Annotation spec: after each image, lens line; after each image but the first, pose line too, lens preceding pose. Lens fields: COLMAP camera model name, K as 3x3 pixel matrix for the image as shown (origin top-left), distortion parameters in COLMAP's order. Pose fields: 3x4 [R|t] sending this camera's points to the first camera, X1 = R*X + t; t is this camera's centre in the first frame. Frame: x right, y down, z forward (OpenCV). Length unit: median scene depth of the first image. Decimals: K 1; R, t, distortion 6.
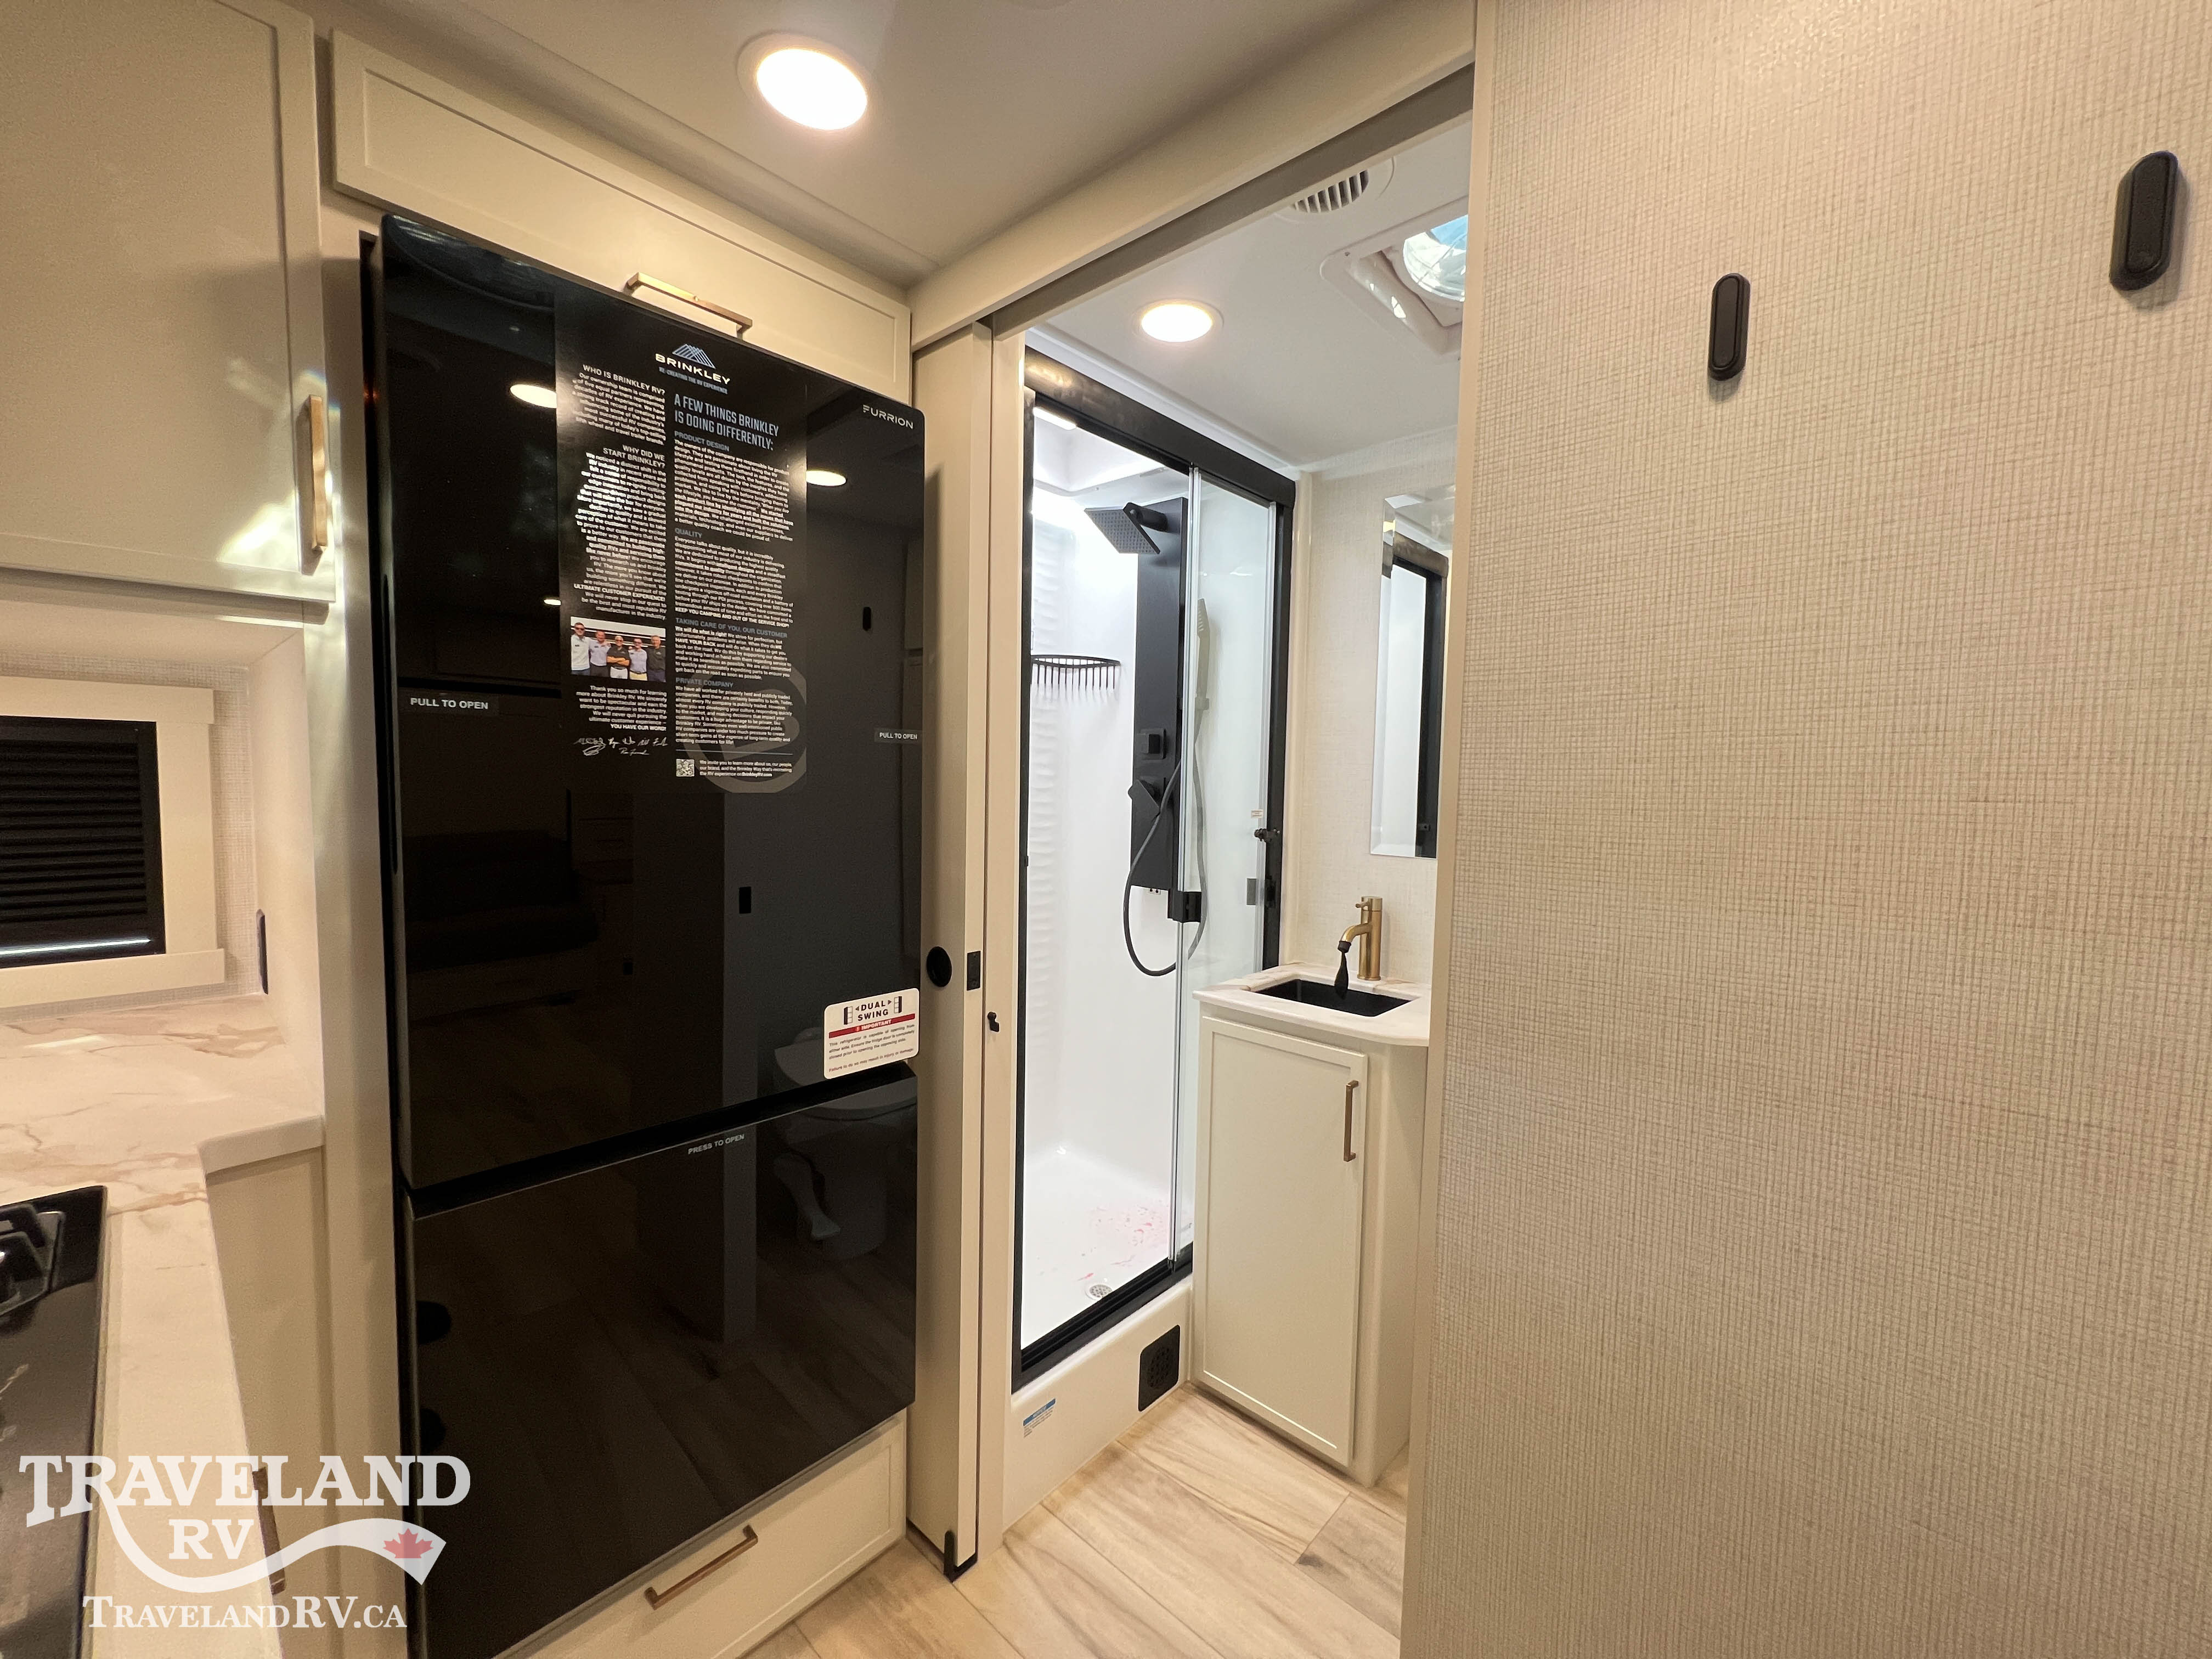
lens RADIAL K [[880.7, 0, 1103.1], [0, 880.7, 826.0], [0, 0, 1]] dist [-0.000517, 0.000245]
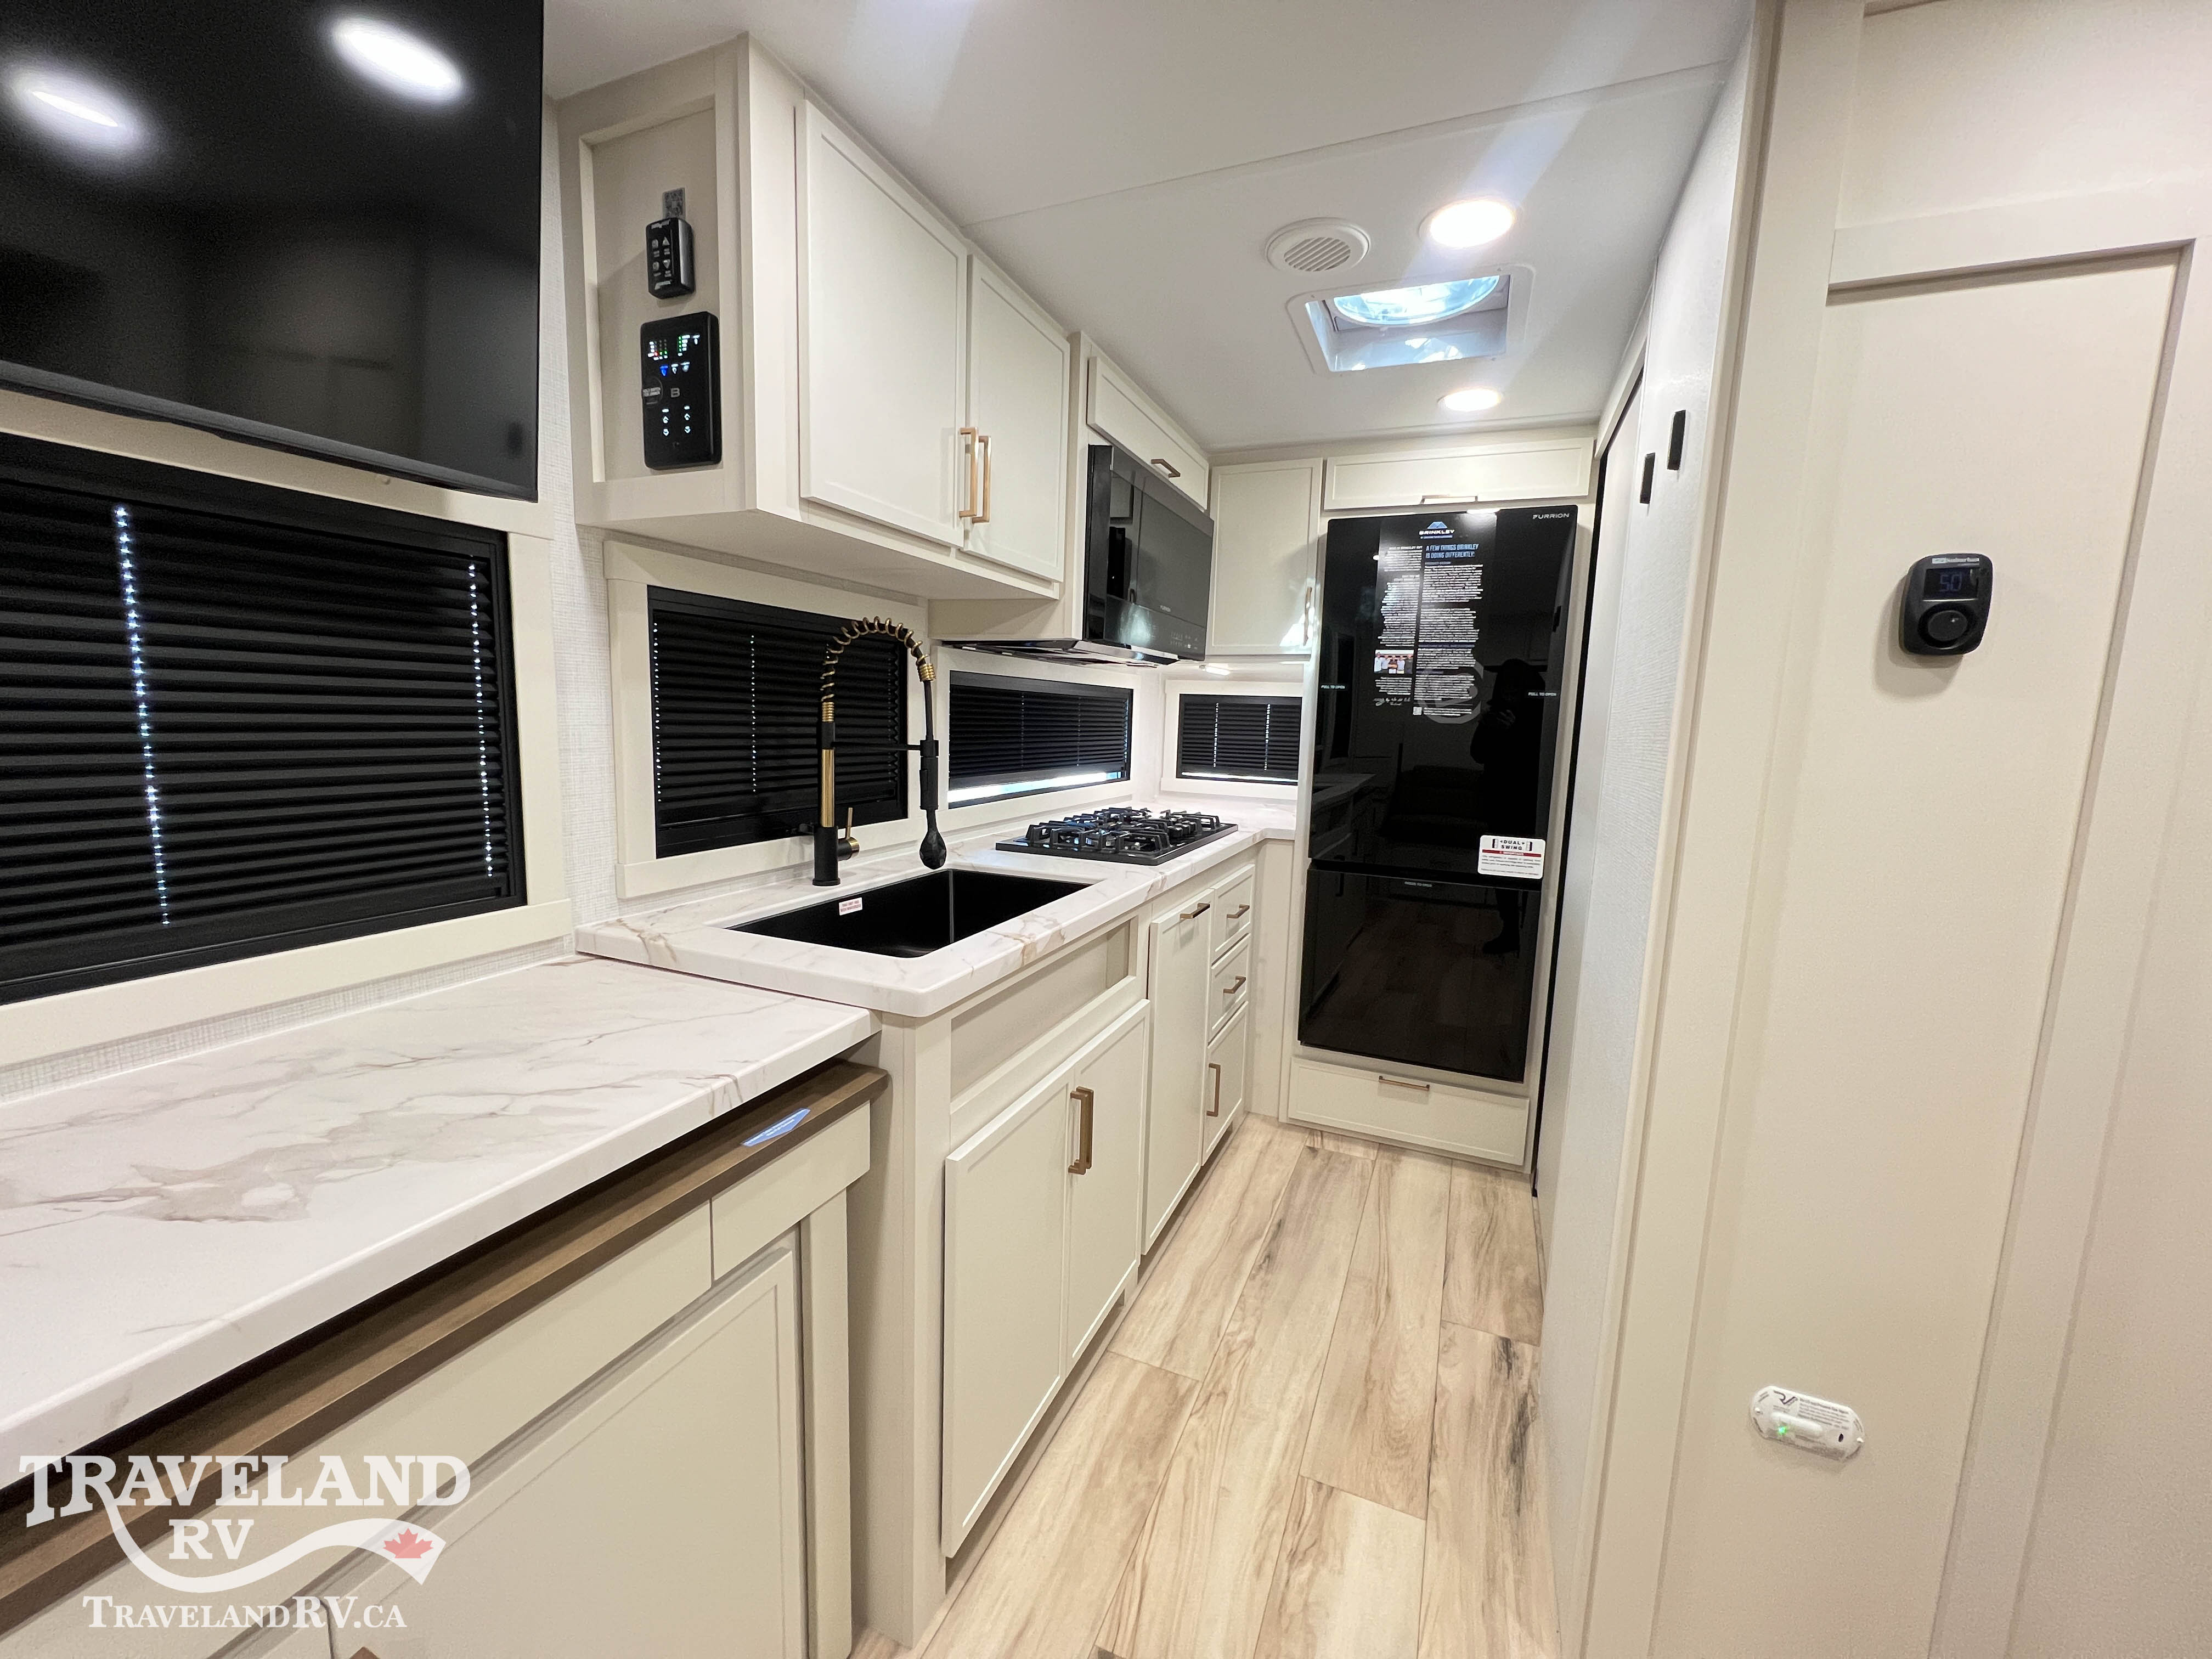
lens RADIAL K [[880.0, 0, 1101.9], [0, 880.0, 826.3], [0, 0, 1]] dist [0.000942, -0.000001]
pose [[0.329232, 0.112278, -0.937550, 1.425875], [-0.083041, 0.992501, 0.089698, 0.093541], [0.940590, 0.048324, 0.336087, -0.513505]]
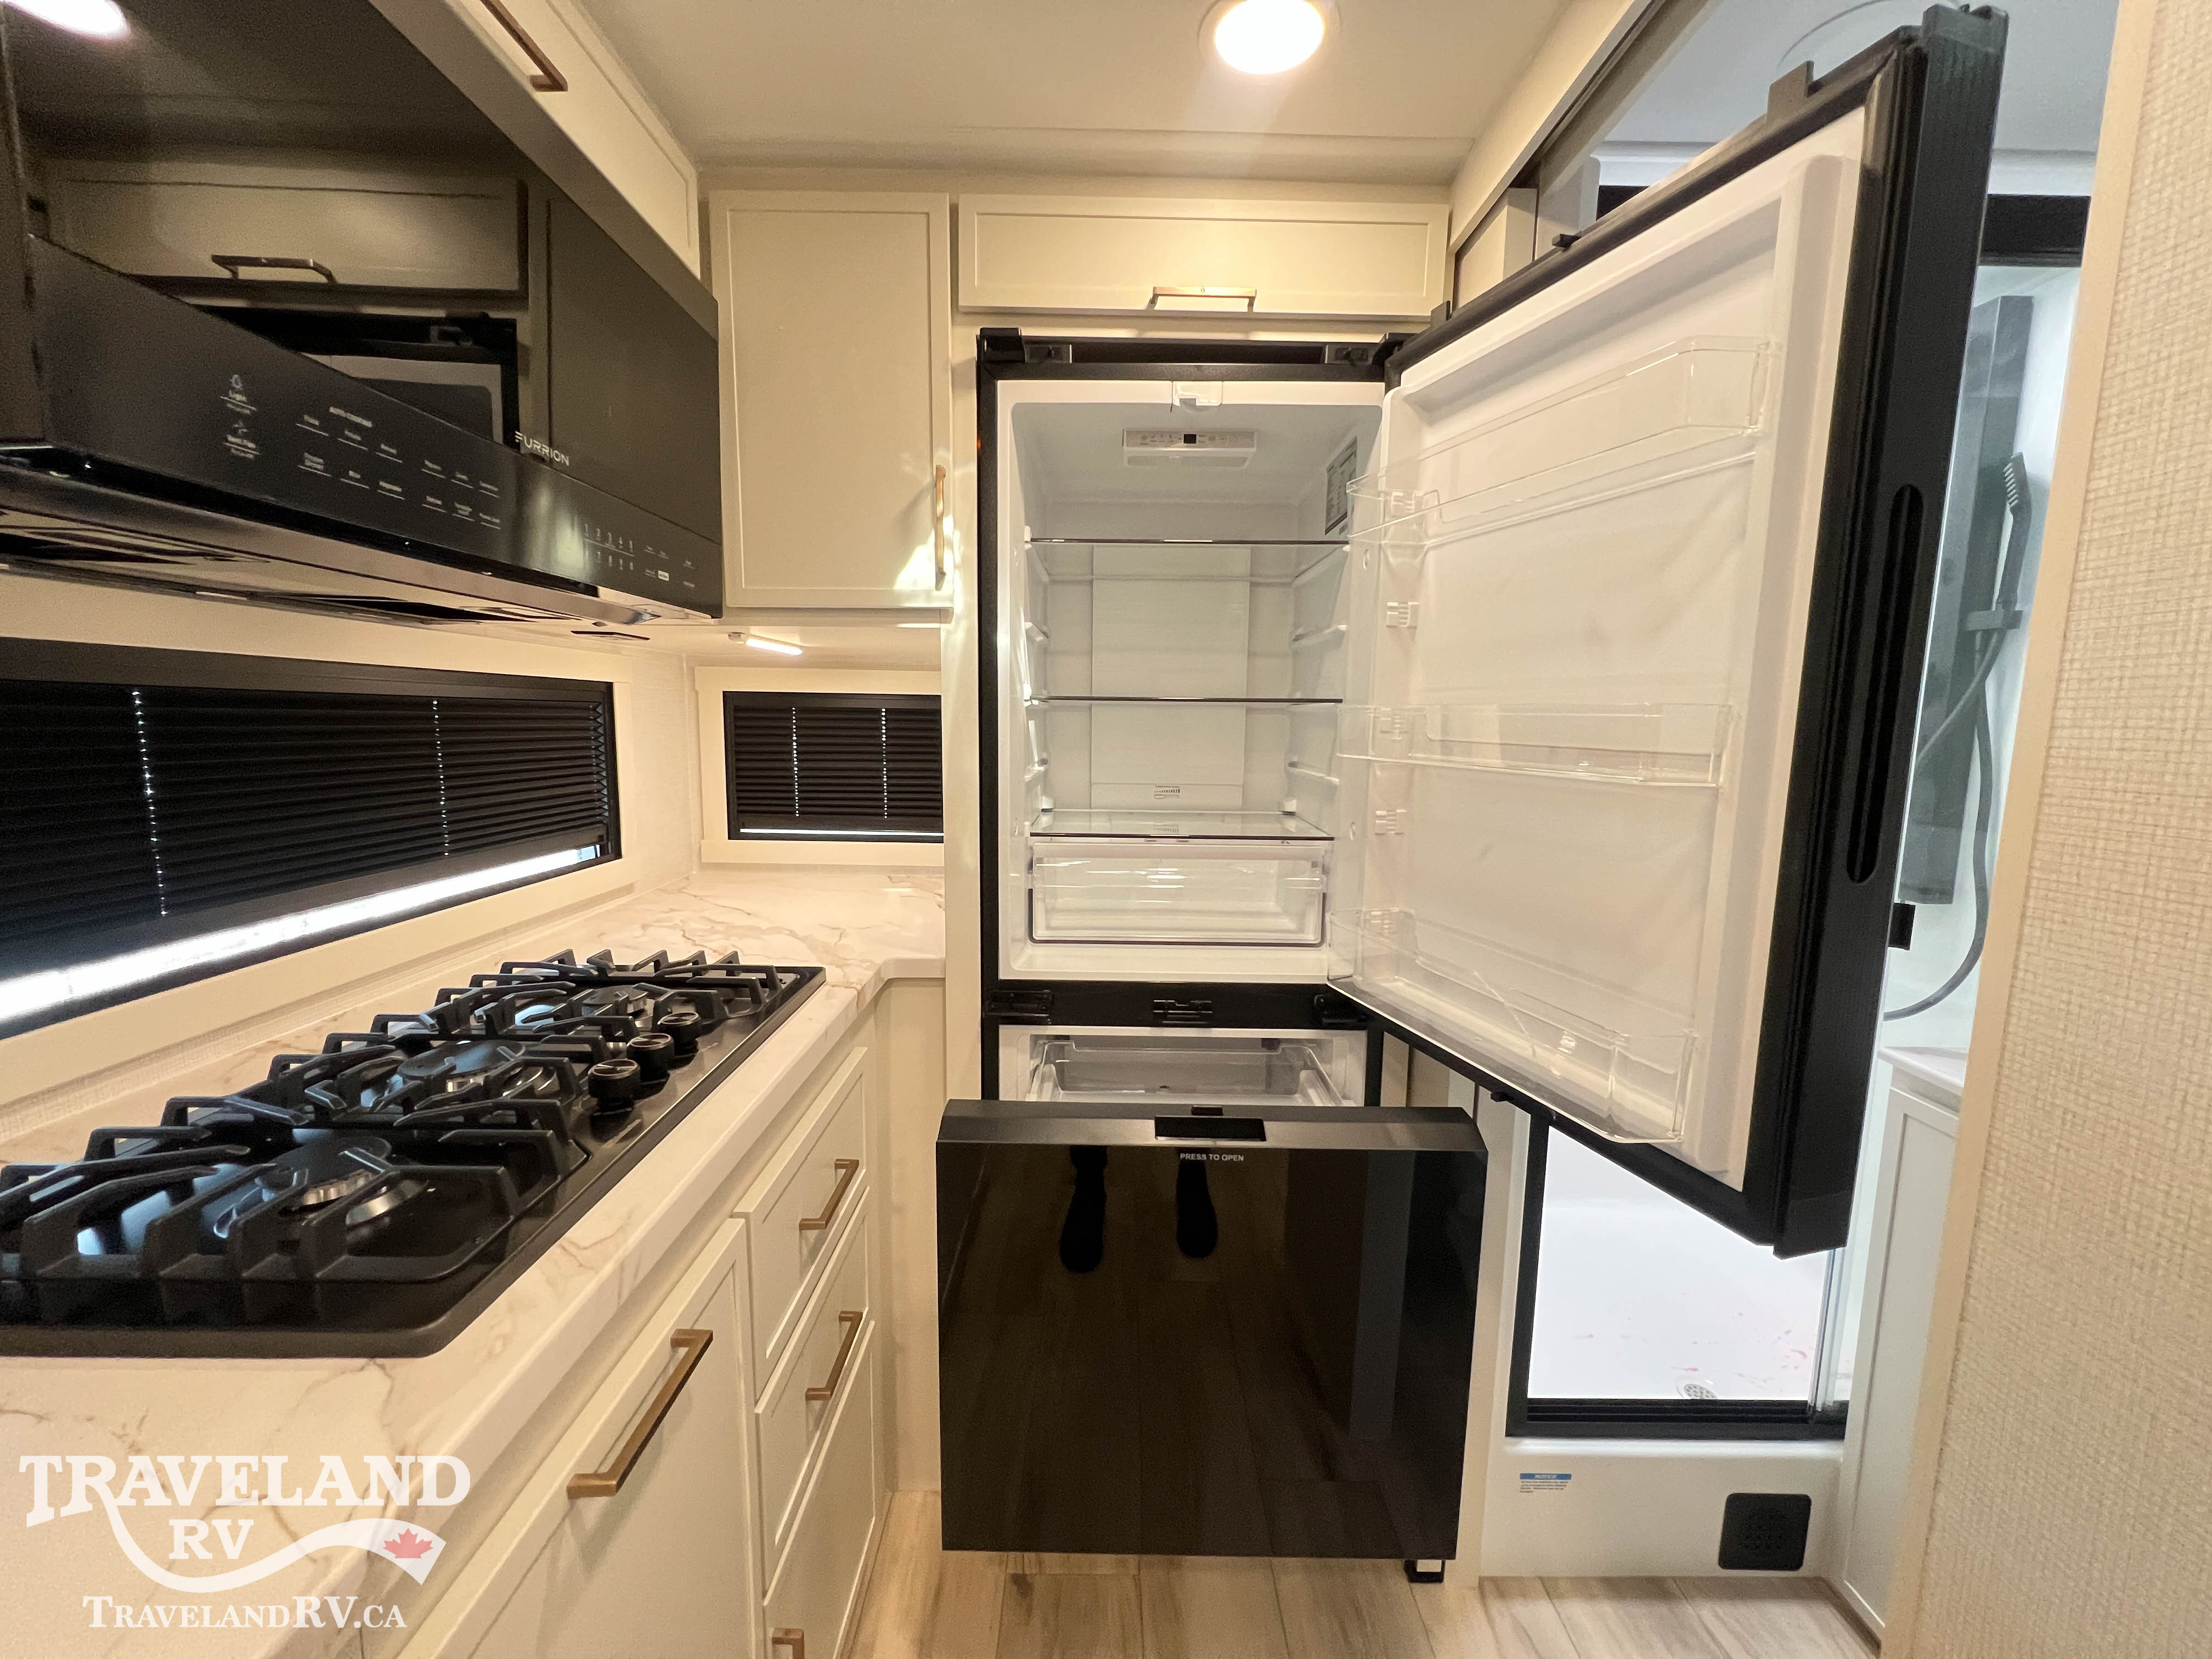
lens RADIAL K [[883.7, 0, 1106.0], [0, 883.7, 829.5], [0, 0, 1]] dist [-0.000895, -0.000814]
pose [[0.676947, 0.081896, -0.731461, 0.319586], [-0.046819, 0.996569, 0.068248, -0.001635], [0.734541, -0.011954, 0.678459, 0.163345]]
